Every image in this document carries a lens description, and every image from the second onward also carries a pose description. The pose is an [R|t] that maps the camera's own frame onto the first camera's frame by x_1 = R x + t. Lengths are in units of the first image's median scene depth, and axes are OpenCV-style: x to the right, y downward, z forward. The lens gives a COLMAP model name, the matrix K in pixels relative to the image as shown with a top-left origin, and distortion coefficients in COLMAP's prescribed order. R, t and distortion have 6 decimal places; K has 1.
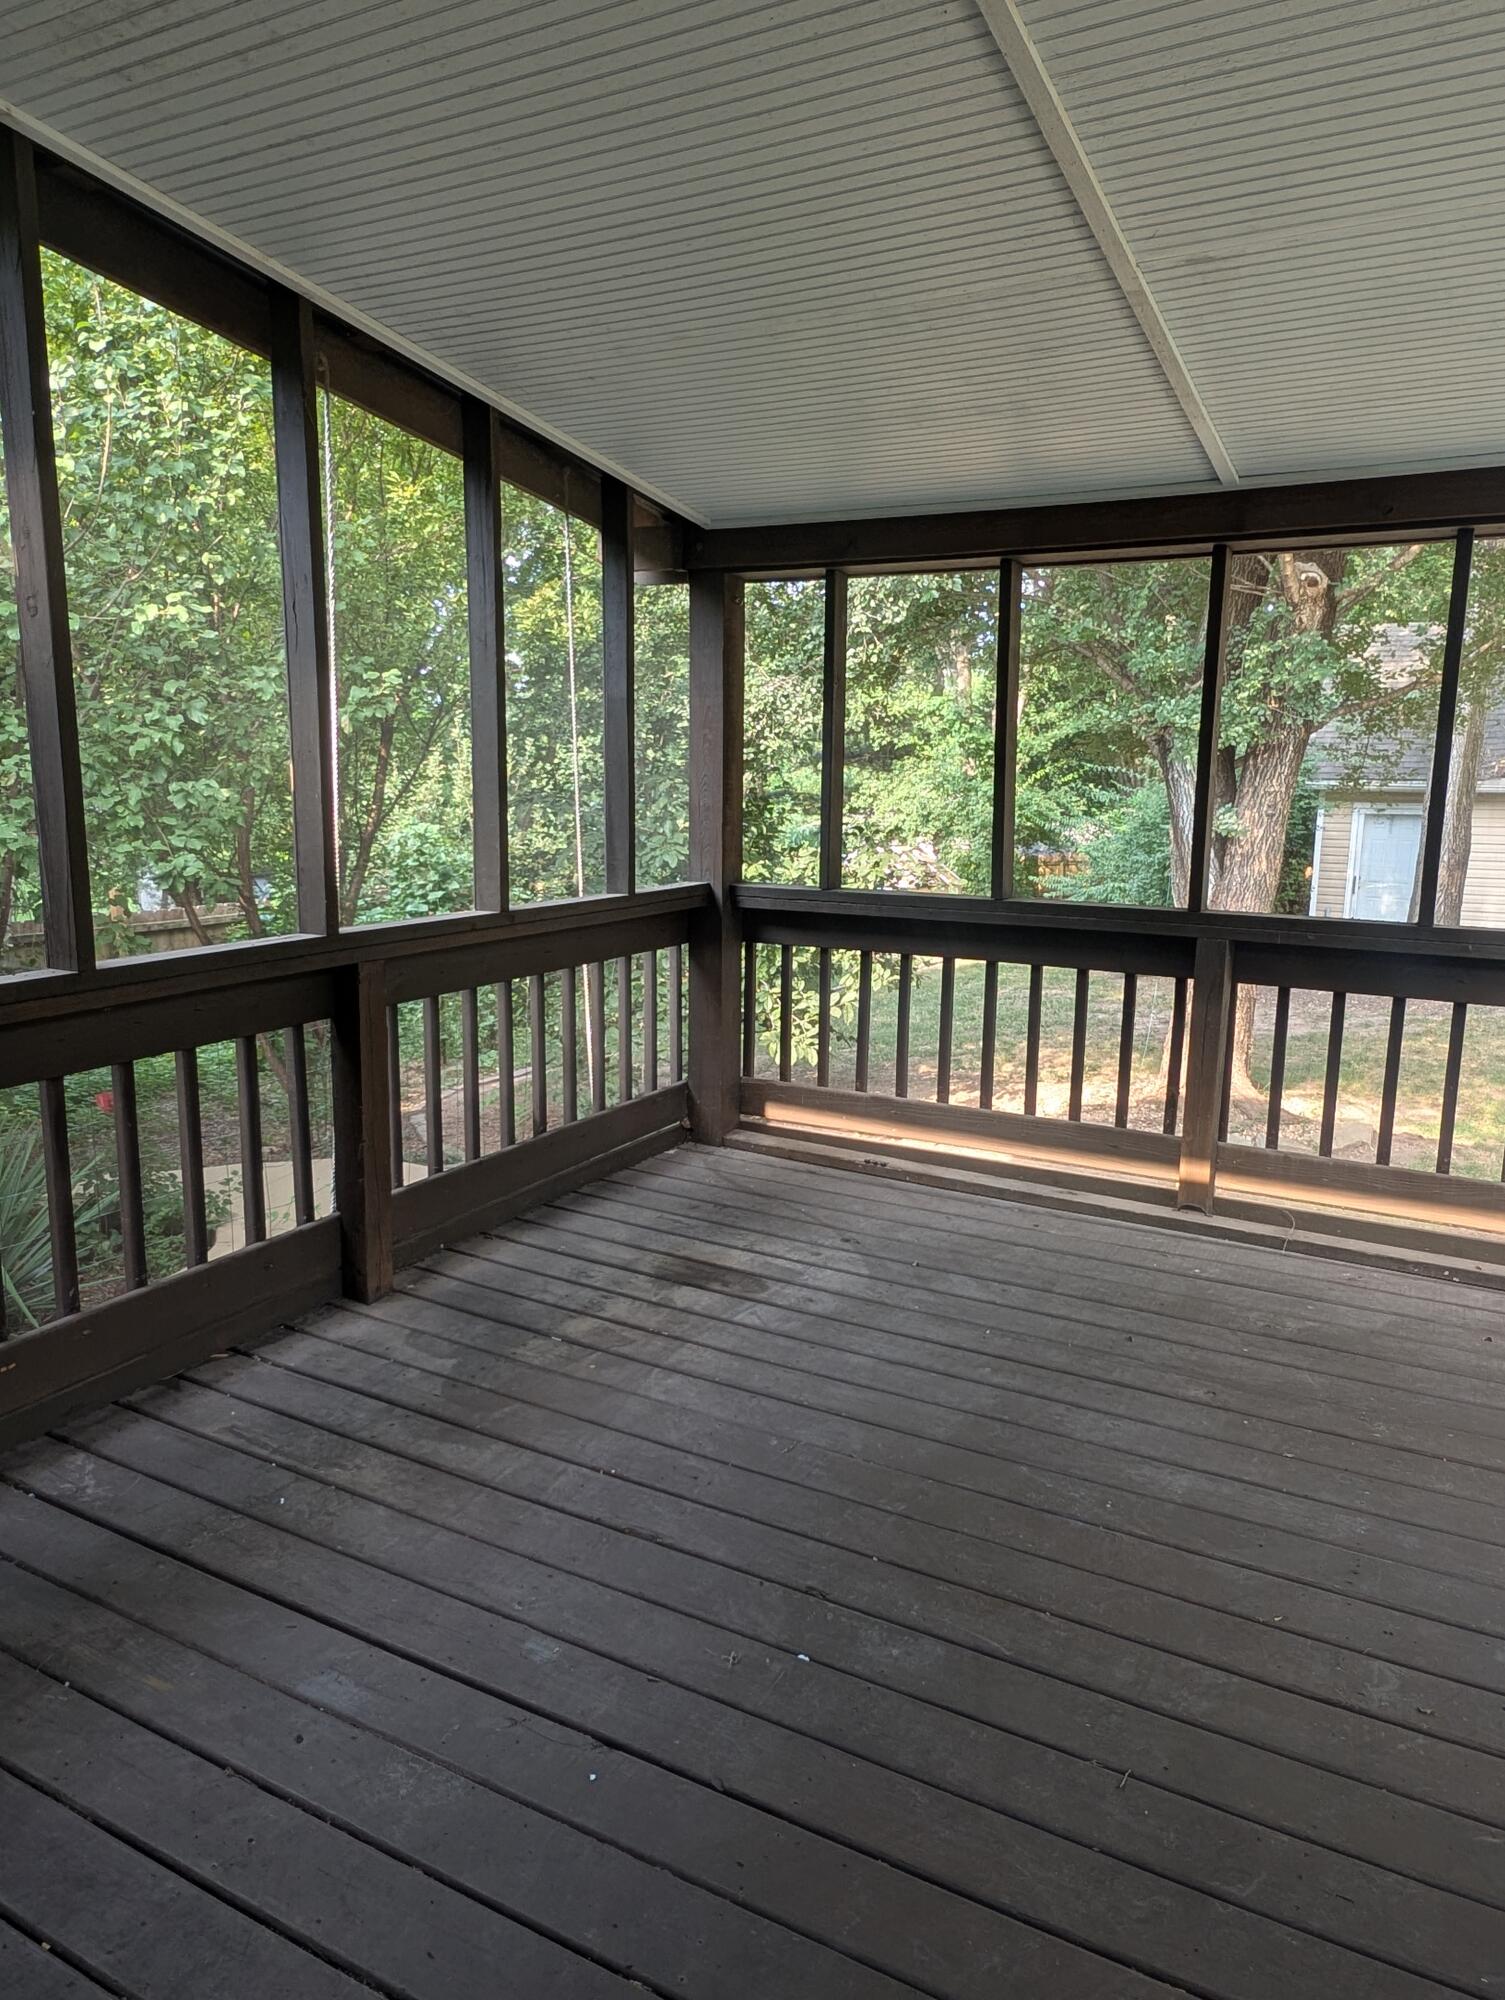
lens RADIAL K [[1277.0, 0, 756.8], [0, 1277.0, 1003.4], [0, 0, 1]] dist [0.004054, 0.007951]
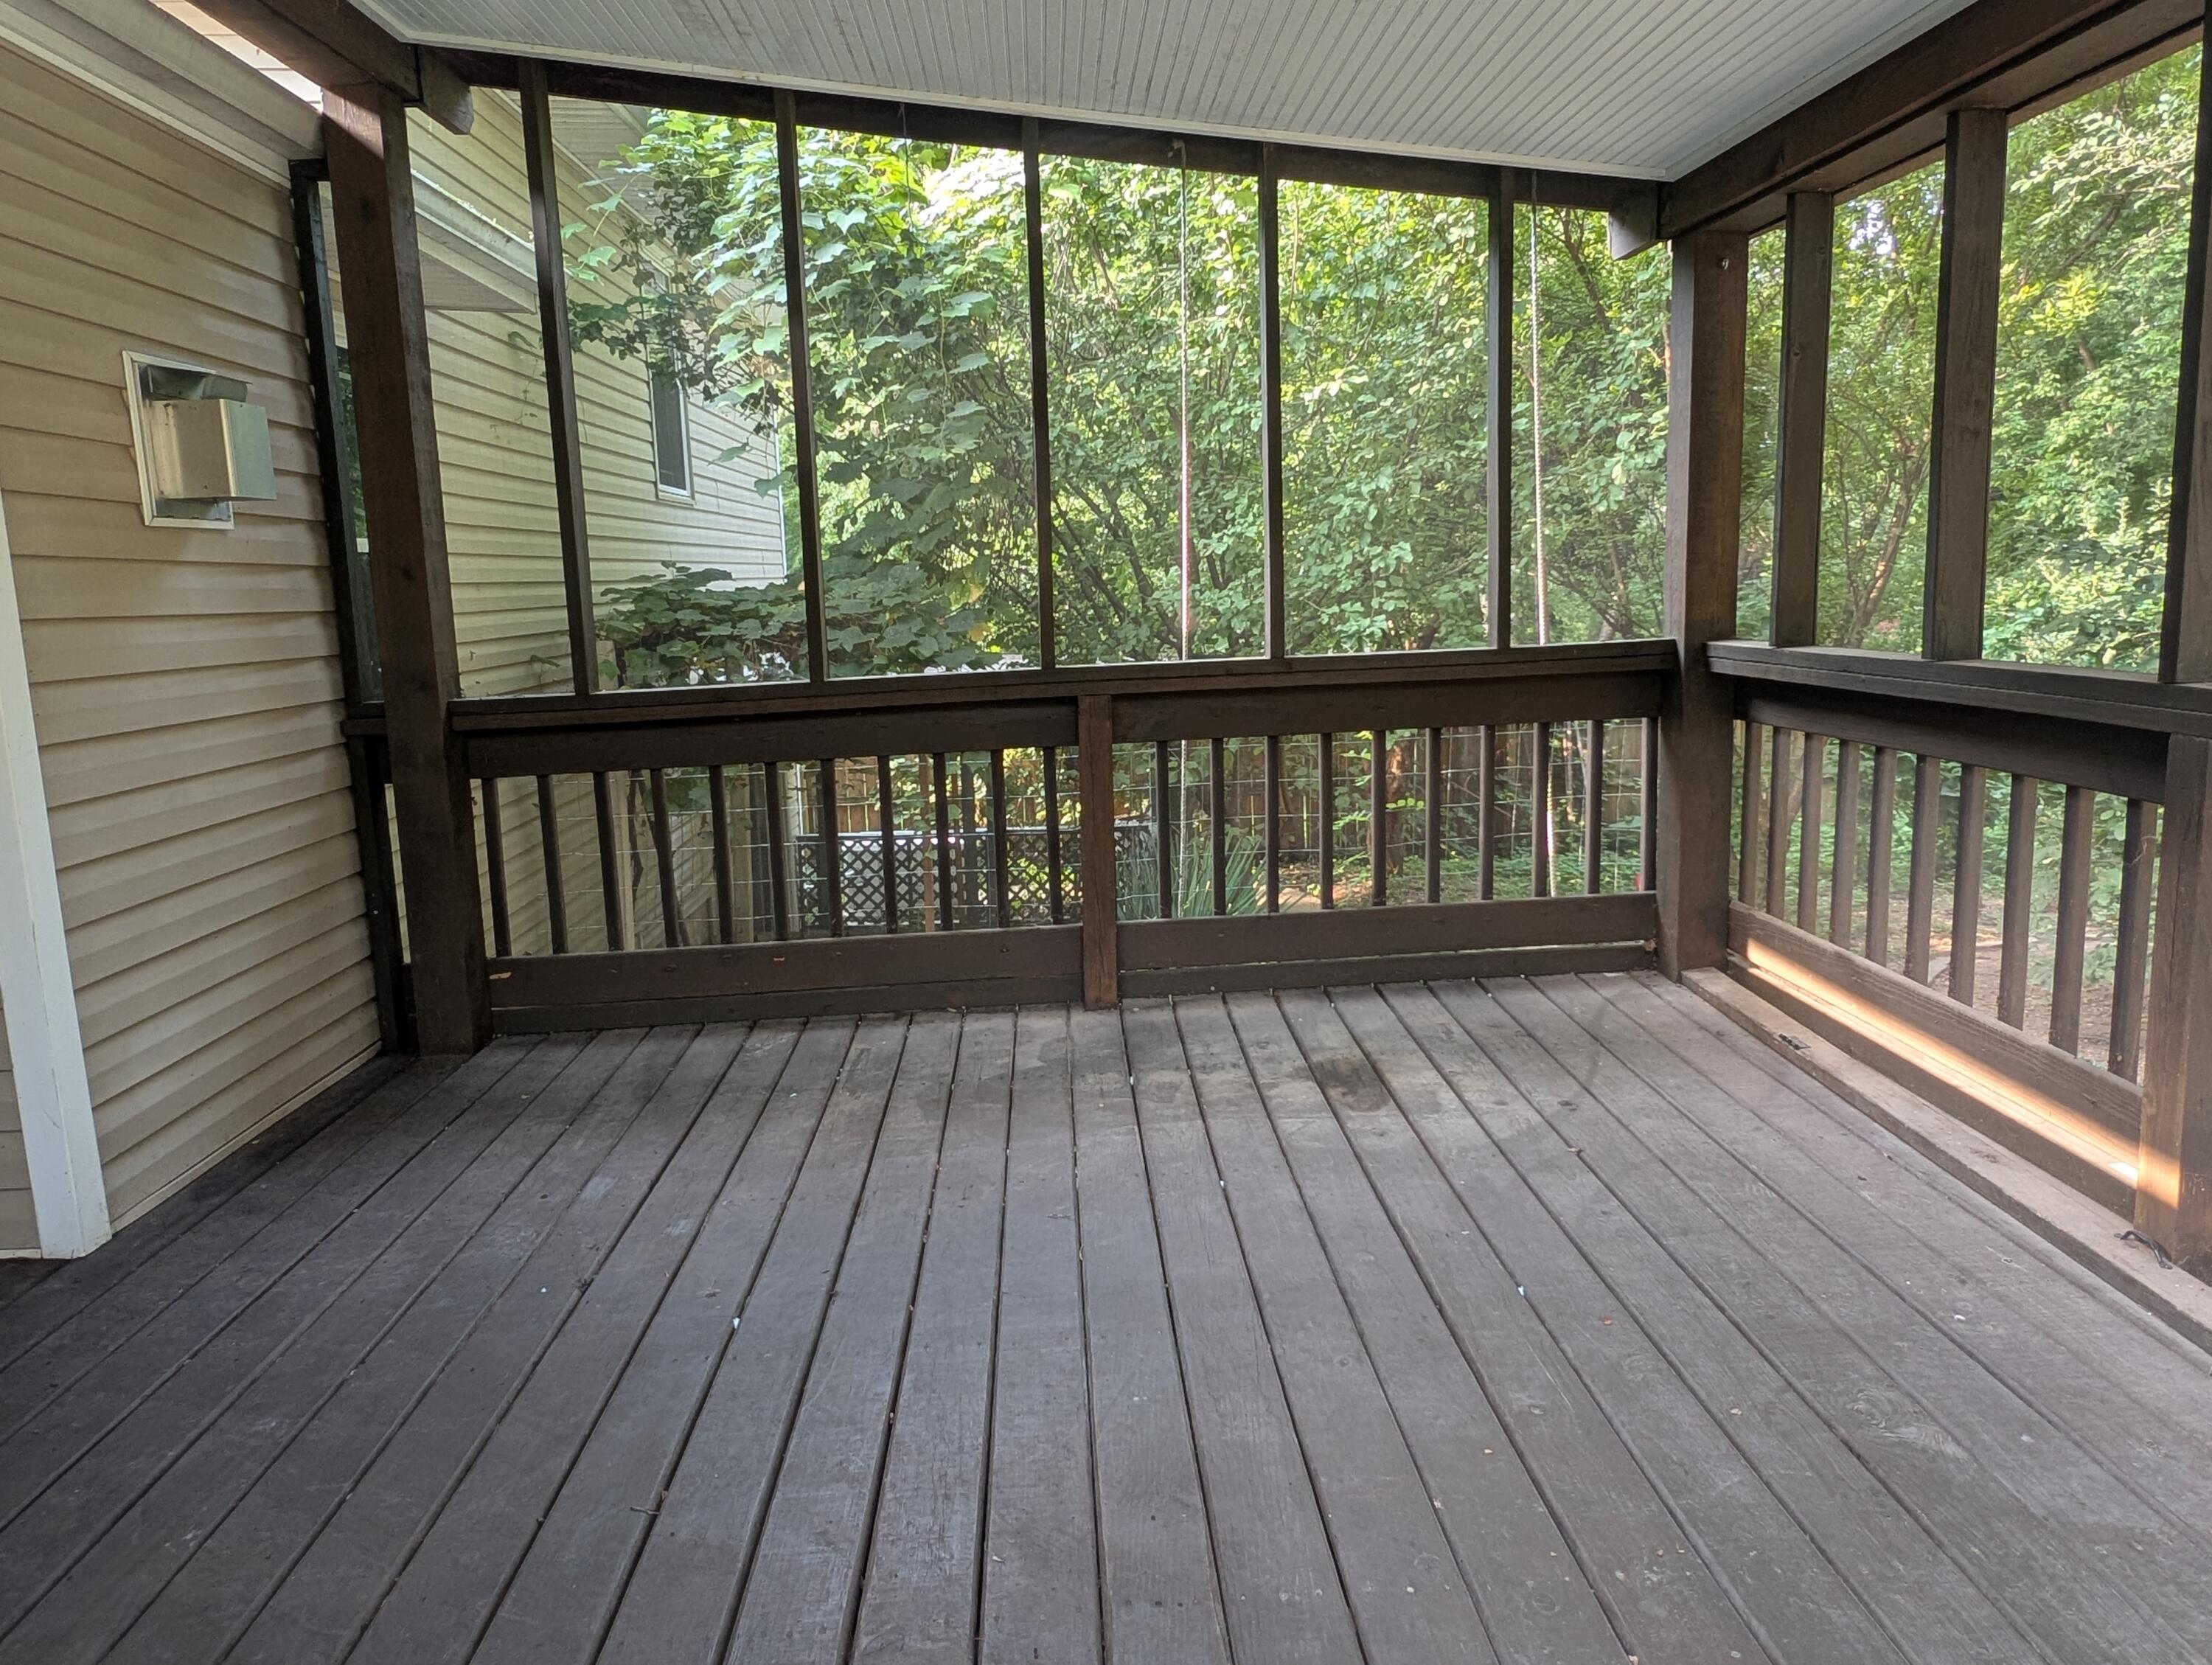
lens RADIAL K [[1412.4, 0, 1147.4], [0, 1412.4, 776.2], [0, 0, 1]] dist [0.004054, 0.007951]
pose [[0.526709, 0.086346, -0.845649, 0.692892], [-0.104133, 0.993889, 0.036624, -0.012952], [0.843644, 0.068770, 0.532481, 0.367165]]
